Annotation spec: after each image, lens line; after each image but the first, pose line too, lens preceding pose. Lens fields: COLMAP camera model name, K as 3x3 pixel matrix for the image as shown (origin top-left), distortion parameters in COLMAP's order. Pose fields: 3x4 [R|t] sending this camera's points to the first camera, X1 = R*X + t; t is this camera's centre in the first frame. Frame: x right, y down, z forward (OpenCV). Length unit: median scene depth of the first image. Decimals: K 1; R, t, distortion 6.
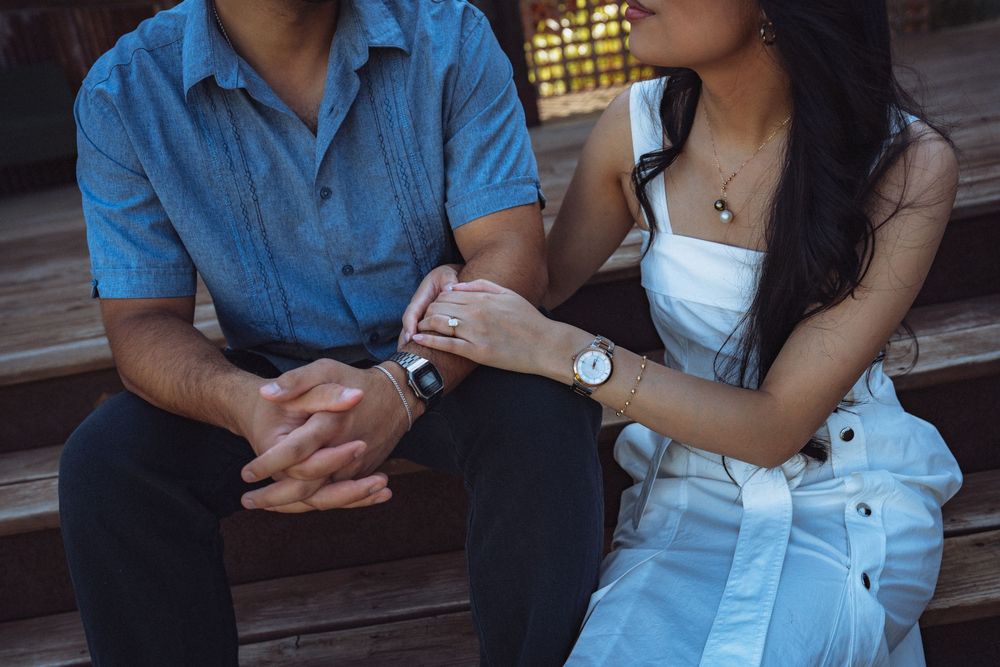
lens RADIAL K [[980.2, 0, 500.0], [0, 980.2, 333.5], [0, 0, 1]] dist [-0.004890, -0.004257]
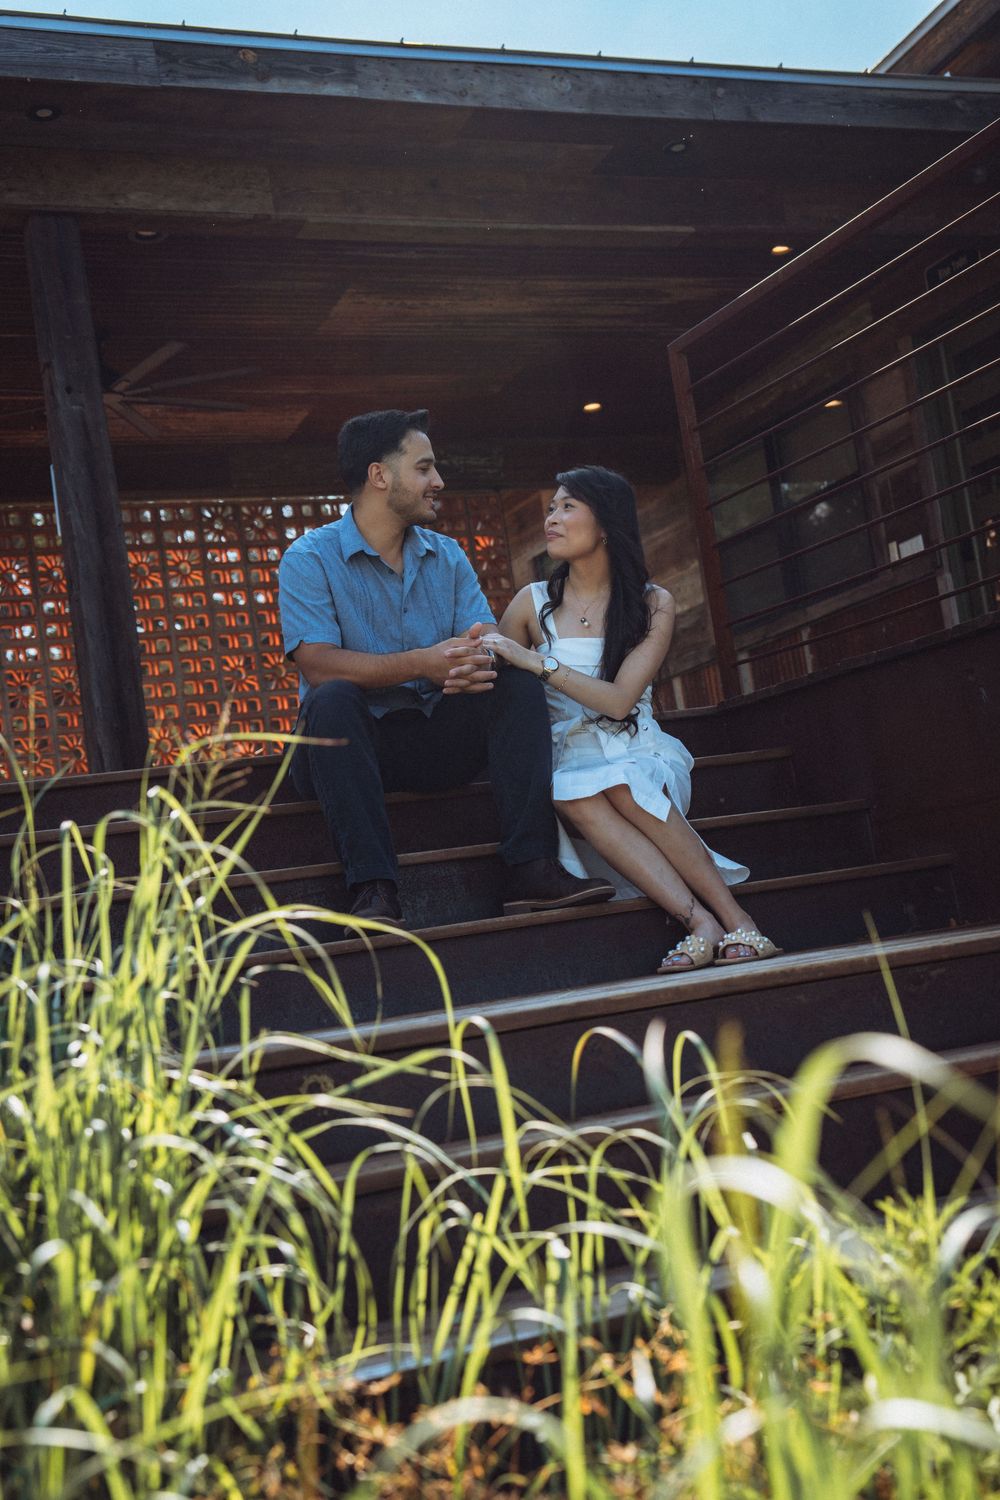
lens RADIAL K [[1902.2, 0, 500.0], [0, 1902.2, 750.0], [0, 0, 1]] dist [0.001253, 0.002756]
pose [[0.926874, 0.064376, 0.369811, -1.556448], [0.090896, 0.917373, -0.387511, 1.824783], [-0.364201, 0.392789, 0.844437, -2.530451]]
